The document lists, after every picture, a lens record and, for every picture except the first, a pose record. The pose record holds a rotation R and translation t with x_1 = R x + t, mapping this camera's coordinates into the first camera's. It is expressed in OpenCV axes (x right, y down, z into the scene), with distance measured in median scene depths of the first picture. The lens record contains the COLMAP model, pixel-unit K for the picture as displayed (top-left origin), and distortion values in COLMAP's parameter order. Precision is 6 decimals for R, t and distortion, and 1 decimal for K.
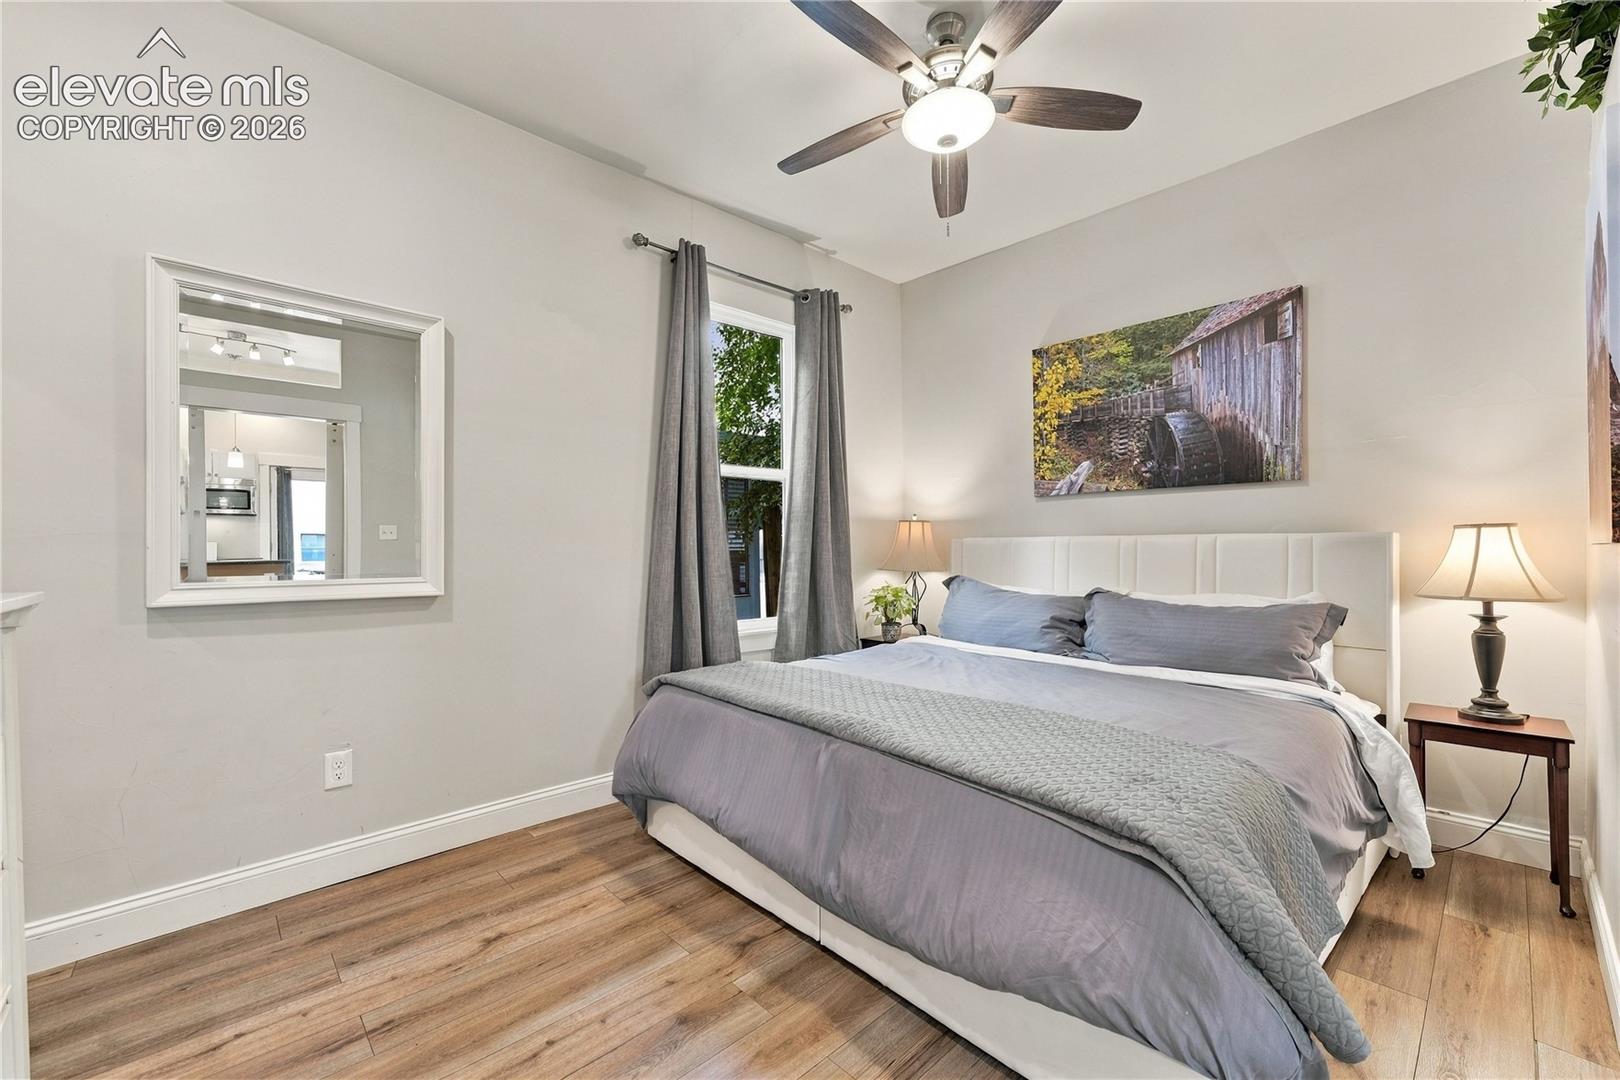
lens RADIAL K [[656.3, 0, 813.8], [0, 656.3, 556.8], [0, 0, 1]] dist [-0.001280, -0.000011]
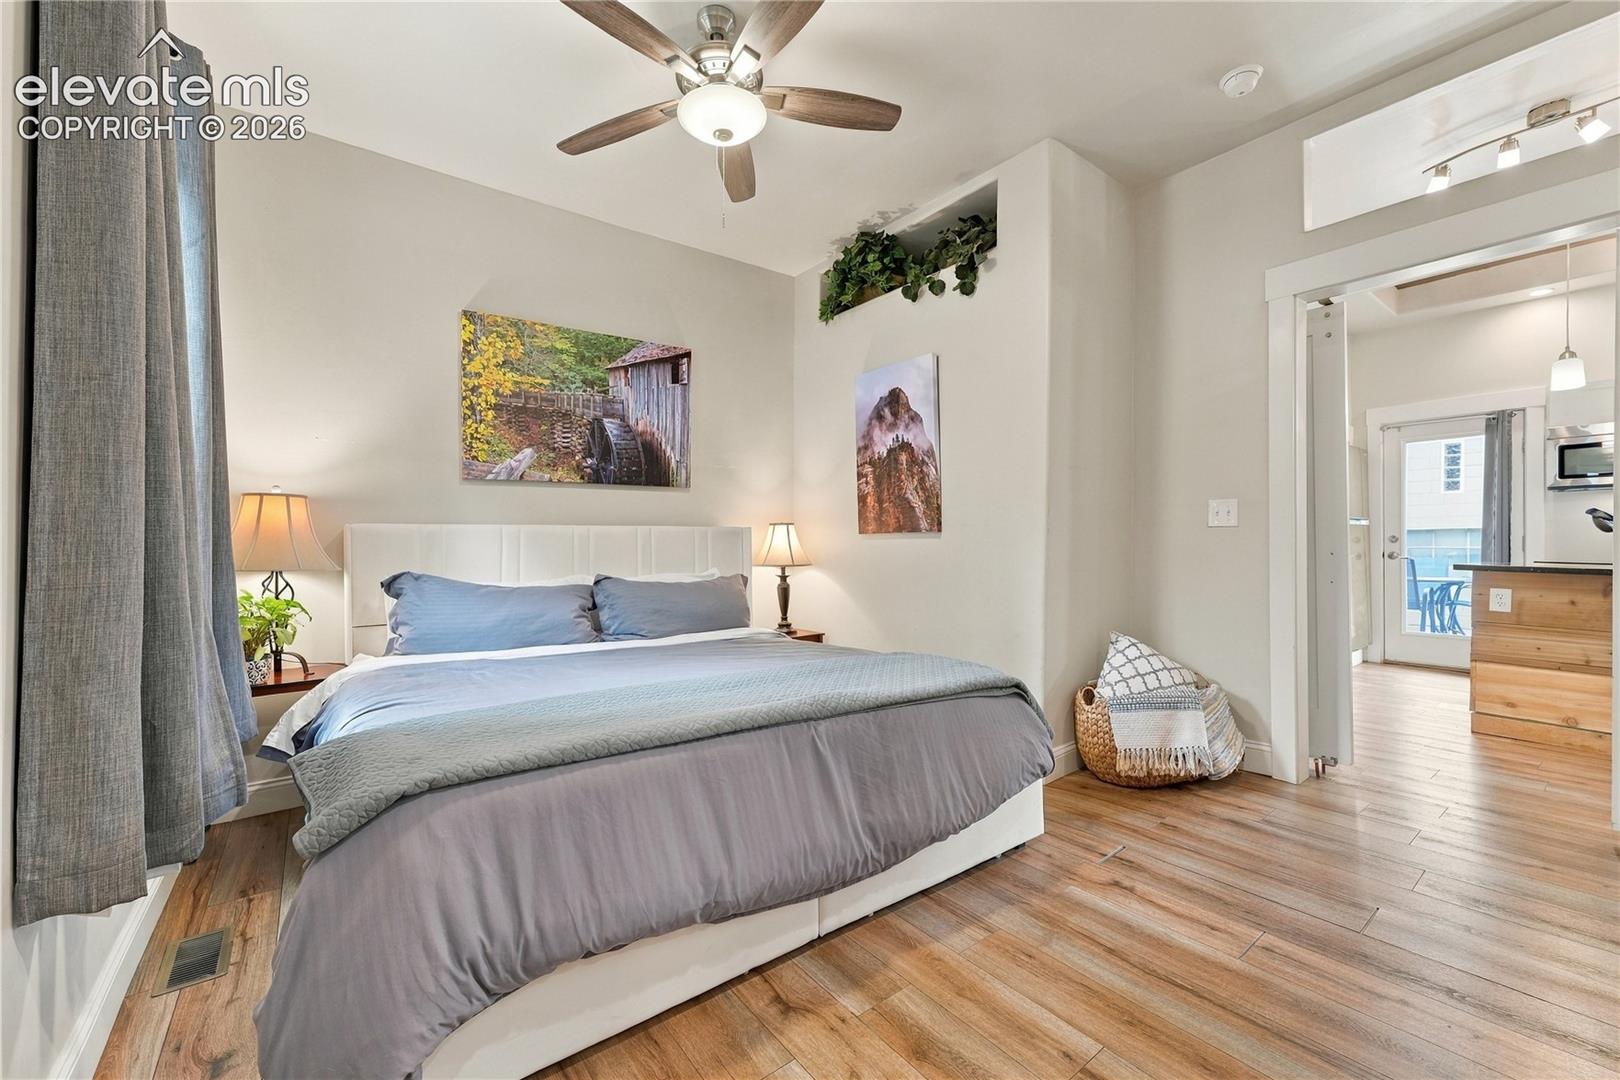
lens RADIAL K [[671.0, 0, 810.0], [0, 671.0, 540.0], [0, 0, 1]] dist [-0.014130, 0.000262]
pose [[0.123869, 0.009930, 0.992249, -0.564498], [0.026204, 0.999568, -0.013274, 0.015104], [-0.991953, 0.027645, 0.123555, 0.518164]]
